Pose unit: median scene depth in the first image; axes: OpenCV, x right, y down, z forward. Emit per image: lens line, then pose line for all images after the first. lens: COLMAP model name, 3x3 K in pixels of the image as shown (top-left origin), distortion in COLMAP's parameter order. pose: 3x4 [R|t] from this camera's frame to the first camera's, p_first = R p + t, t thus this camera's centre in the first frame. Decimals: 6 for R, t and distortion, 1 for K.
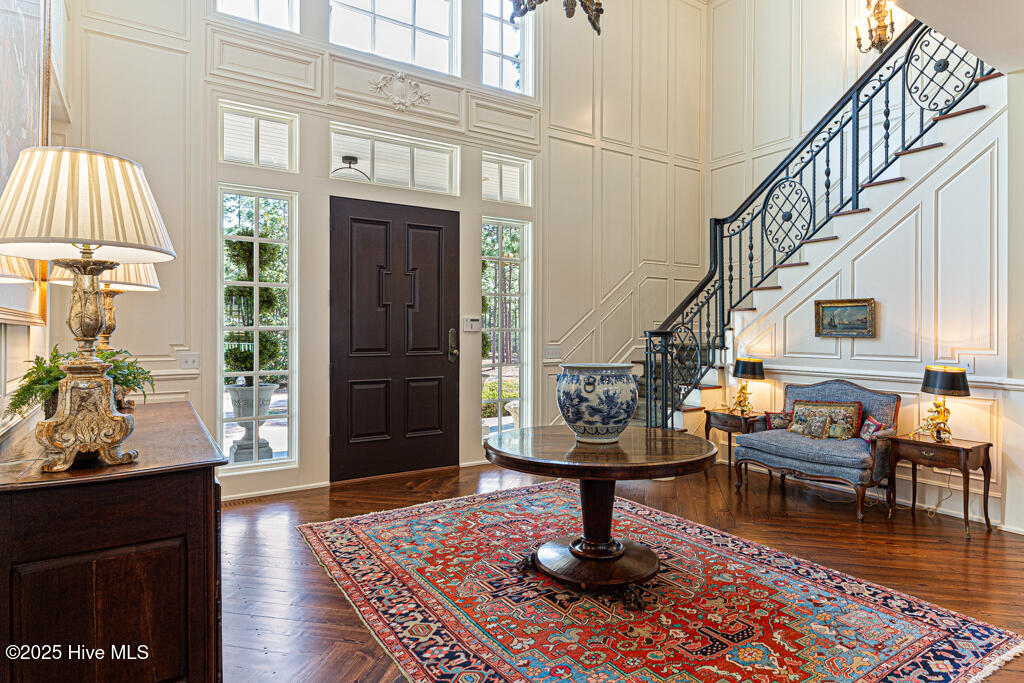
lens RADIAL K [[587.1, 0, 513.0], [0, 587.1, 333.0], [0, 0, 1]] dist [0.002689, 0.000709]
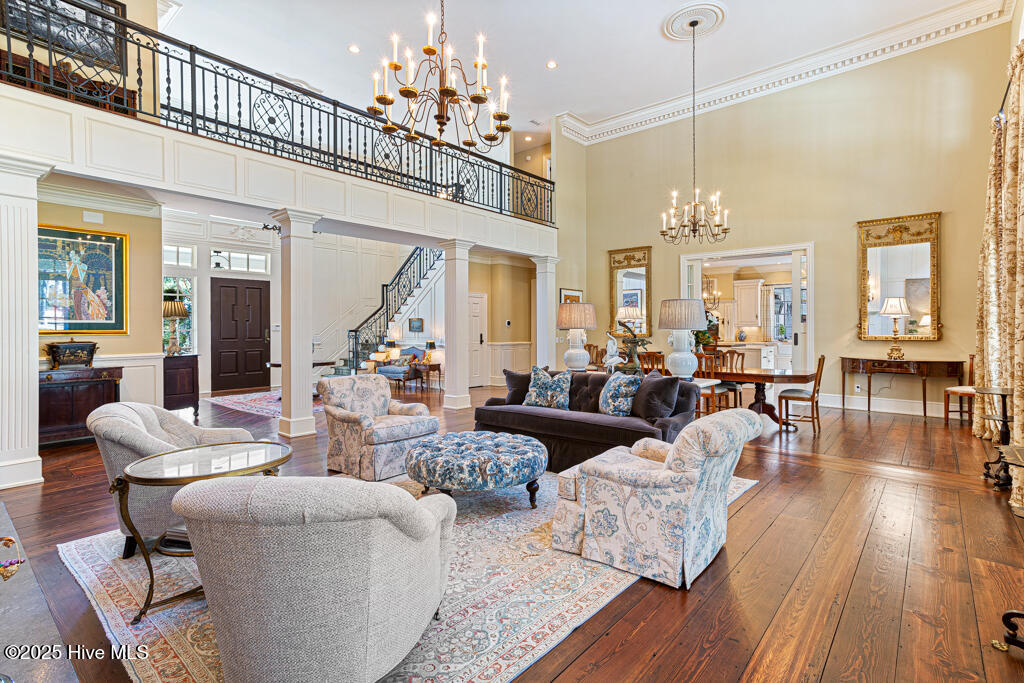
lens RADIAL K [[480.3, 0, 509.2], [0, 480.3, 332.0], [0, 0, 1]] dist [0.001328, 0.000841]
pose [[0.962010, -0.006934, 0.272927, 0.431966], [0.005986, 0.999973, 0.004307, 0.002316], [-0.272950, -0.002510, 0.962025, -1.605816]]
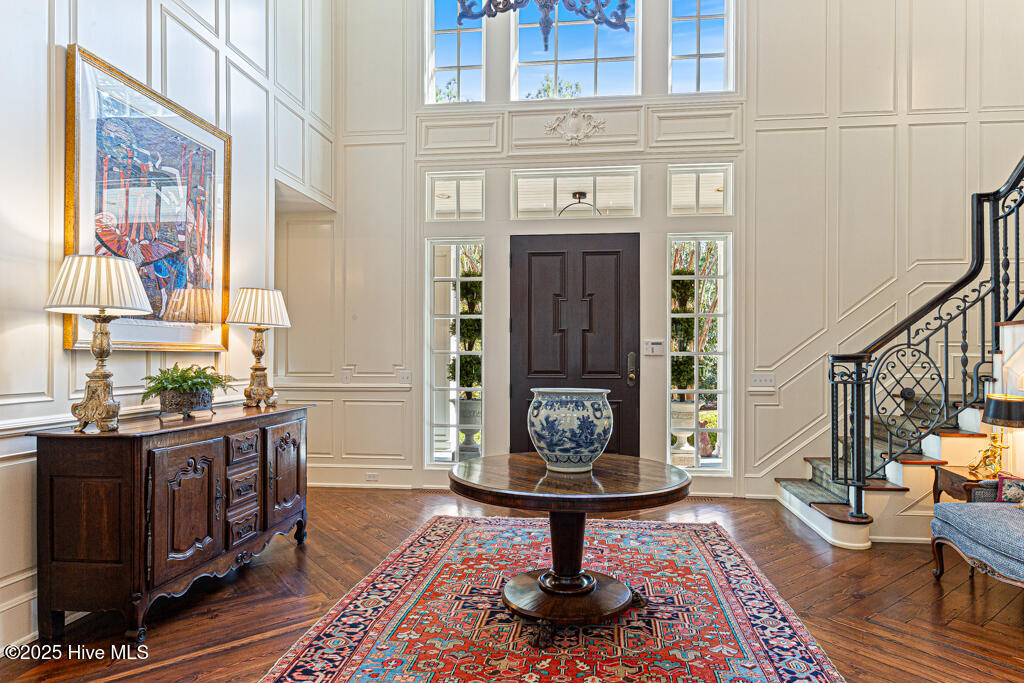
lens RADIAL K [[596.9, 0, 535.0], [0, 596.9, 353.9], [0, 0, 1]] dist [0.002418, -0.001060]
pose [[0.773773, -0.001007, -0.633463, 0.553595], [-0.001944, 0.999990, -0.003965, -0.000313], [0.633461, 0.004300, 0.773763, 0.166086]]
